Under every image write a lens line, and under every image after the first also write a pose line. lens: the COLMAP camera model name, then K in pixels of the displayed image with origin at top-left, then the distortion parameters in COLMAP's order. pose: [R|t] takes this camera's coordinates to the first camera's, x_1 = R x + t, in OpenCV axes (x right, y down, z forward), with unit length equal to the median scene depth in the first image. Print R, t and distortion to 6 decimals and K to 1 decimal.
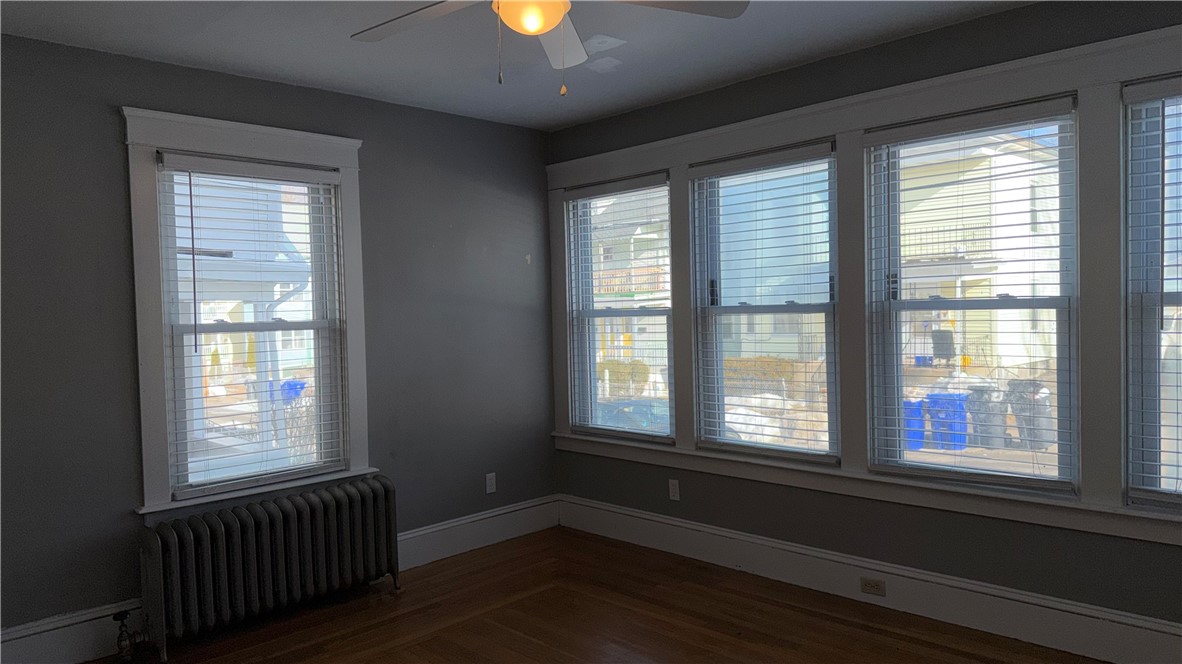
lens RADIAL K [[819.1, 0, 584.6], [0, 819.1, 339.8], [0, 0, 1]] dist [0.071240, -0.097699]
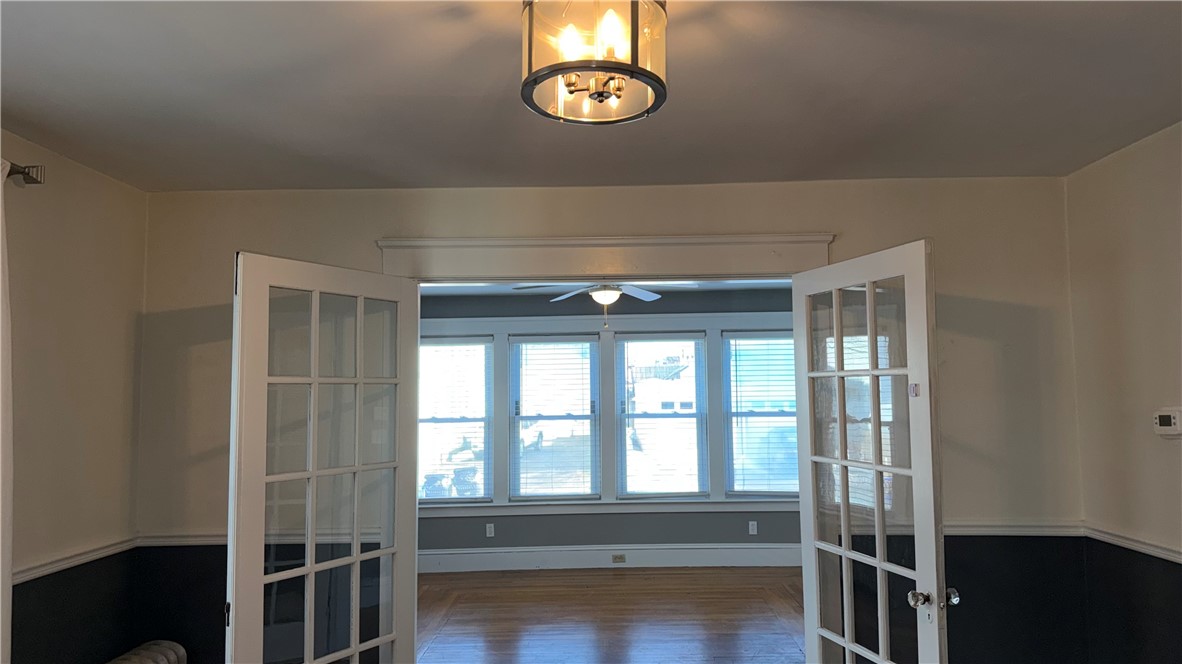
lens RADIAL K [[819.1, 0, 598.1], [0, 819.1, 337.0], [0, 0, 1]] dist [0.071240, -0.097699]
pose [[0.703700, 0.065682, 0.707454, -0.981967], [0.026131, 0.992651, -0.118154, 0.001991], [-0.710016, 0.101631, 0.696813, -0.347112]]
